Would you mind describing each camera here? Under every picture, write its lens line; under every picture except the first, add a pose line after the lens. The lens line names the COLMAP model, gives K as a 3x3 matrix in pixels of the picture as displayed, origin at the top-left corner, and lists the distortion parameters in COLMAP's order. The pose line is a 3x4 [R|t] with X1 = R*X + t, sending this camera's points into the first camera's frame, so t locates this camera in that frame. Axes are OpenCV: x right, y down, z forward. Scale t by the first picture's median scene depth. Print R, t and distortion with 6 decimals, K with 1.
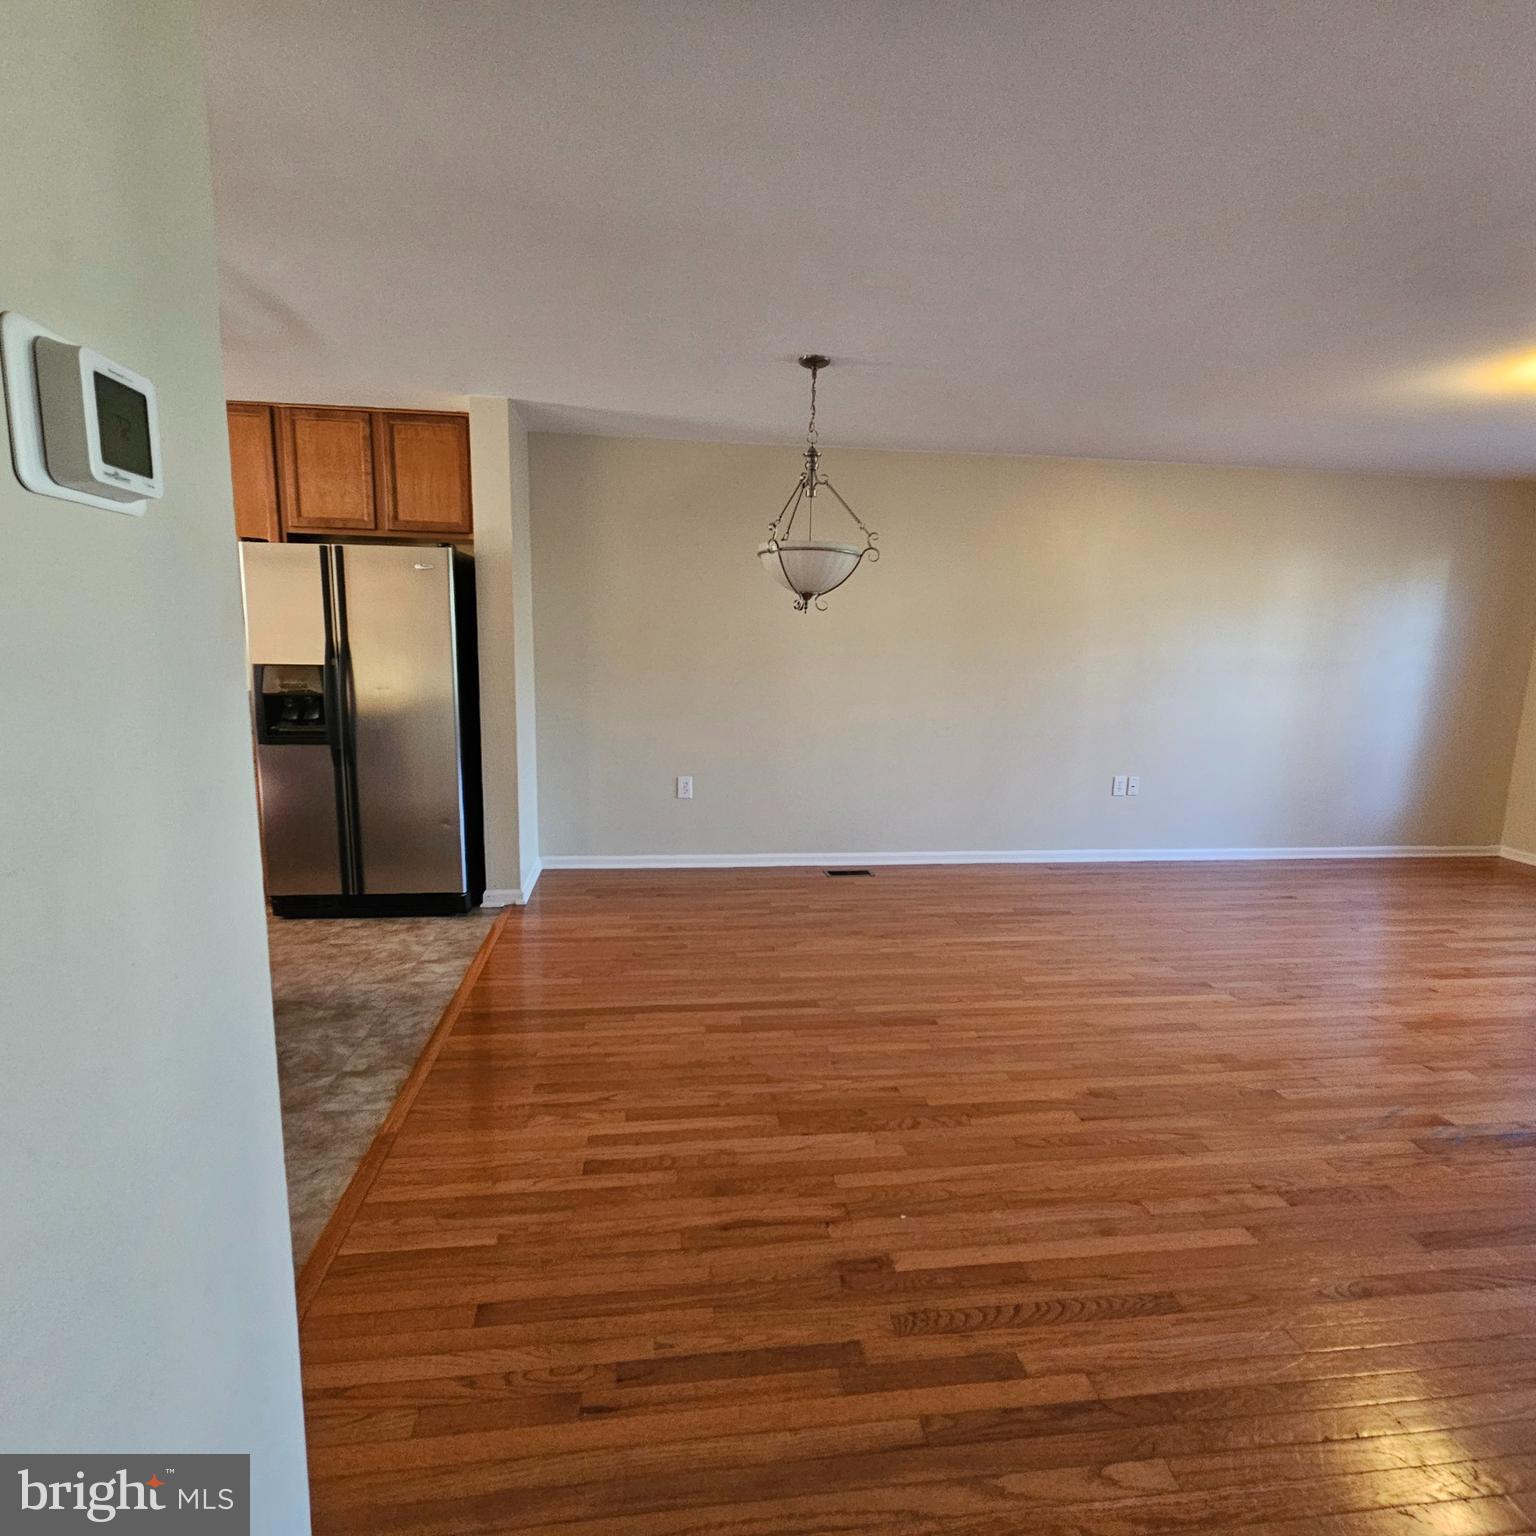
lens RADIAL K [[842.5, 0, 752.9], [0, 842.5, 774.2], [0, 0, 1]] dist [-0.000985, 0.001140]
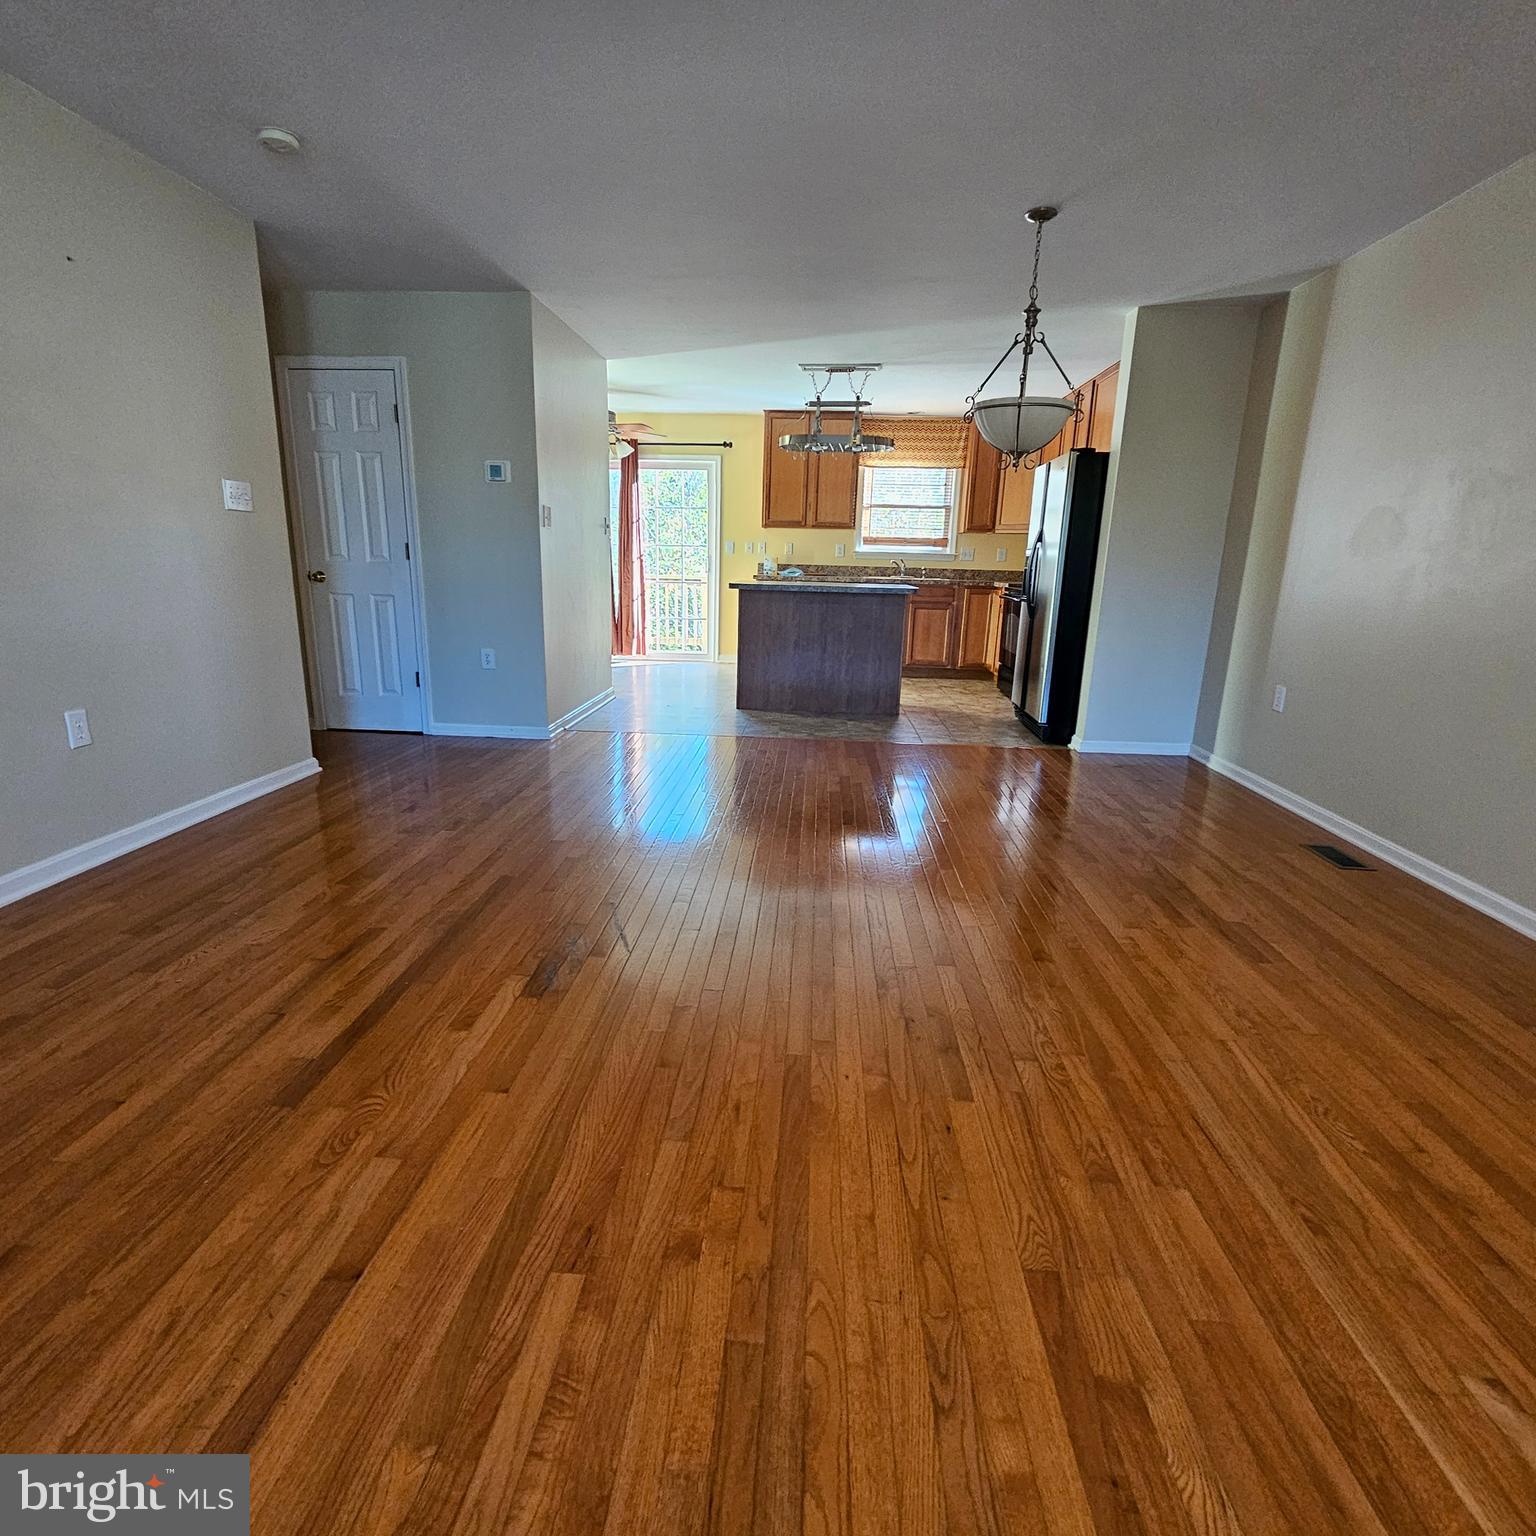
lens RADIAL K [[842.5, 0, 752.9], [0, 842.5, 774.2], [0, 0, 1]] dist [-0.000985, 0.001140]
pose [[-0.199827, 0.218093, -0.955251, 1.501810], [-0.187161, 0.948467, 0.255696, -0.053376], [0.961790, 0.229881, -0.148711, 1.152309]]
